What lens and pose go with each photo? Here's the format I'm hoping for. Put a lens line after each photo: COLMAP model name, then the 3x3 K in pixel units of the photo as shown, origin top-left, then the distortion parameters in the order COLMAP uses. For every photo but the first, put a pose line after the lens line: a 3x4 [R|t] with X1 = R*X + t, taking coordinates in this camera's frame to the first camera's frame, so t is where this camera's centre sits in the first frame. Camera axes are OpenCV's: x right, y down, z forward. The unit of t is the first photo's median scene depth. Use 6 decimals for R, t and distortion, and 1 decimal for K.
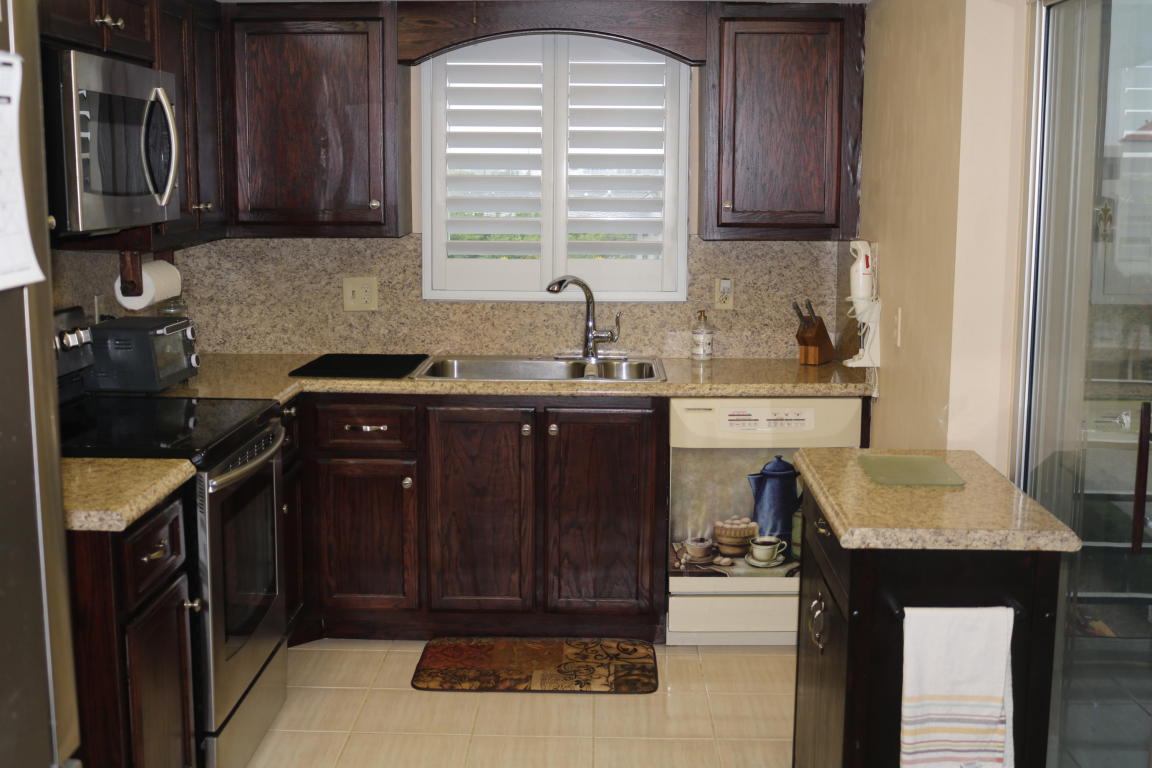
lens RADIAL K [[1365.8, 0, 575.0], [0, 1365.8, 383.2], [0, 0, 1]] dist [-0.099441, 0.000000]
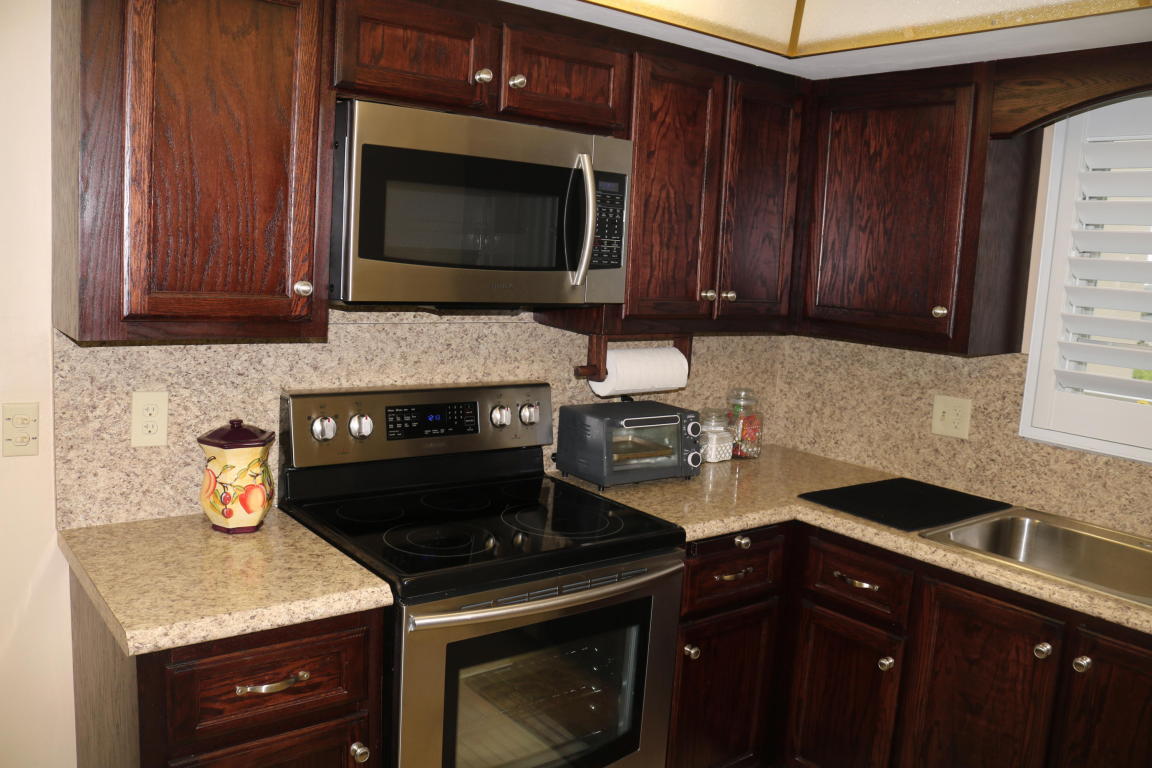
lens RADIAL K [[945.6, 0, 570.0], [0, 945.6, 375.1], [0, 0, 1]] dist [-0.143479, 0.104629]
pose [[0.633132, 0.133617, -0.762424, 0.131516], [-0.172330, 0.984599, 0.029447, -0.068292], [0.754617, 0.112745, 0.646407, 0.452696]]
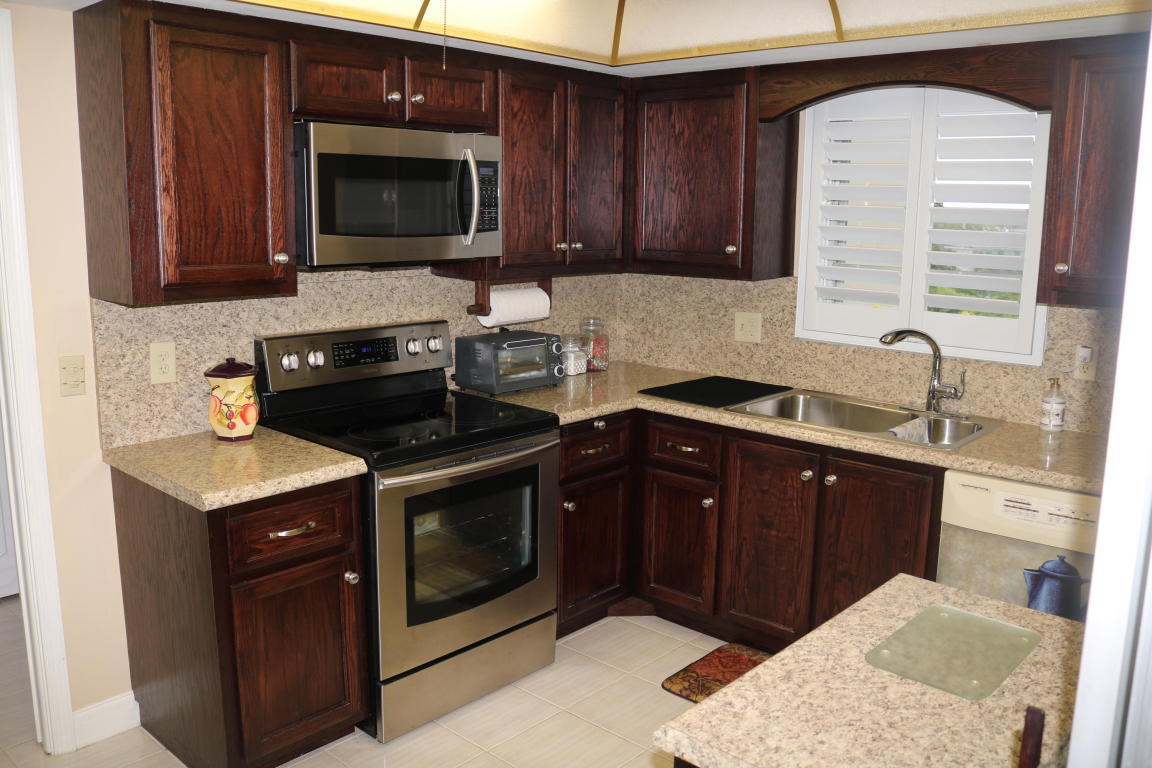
lens RADIAL K [[945.6, 0, 573.0], [0, 945.6, 379.9], [0, 0, 1]] dist [-0.143479, 0.104629]
pose [[0.757788, 0.122148, -0.640966, 0.246456], [-0.109270, 0.992206, 0.059898, -0.053973], [0.643287, 0.024648, 0.765228, 0.310837]]
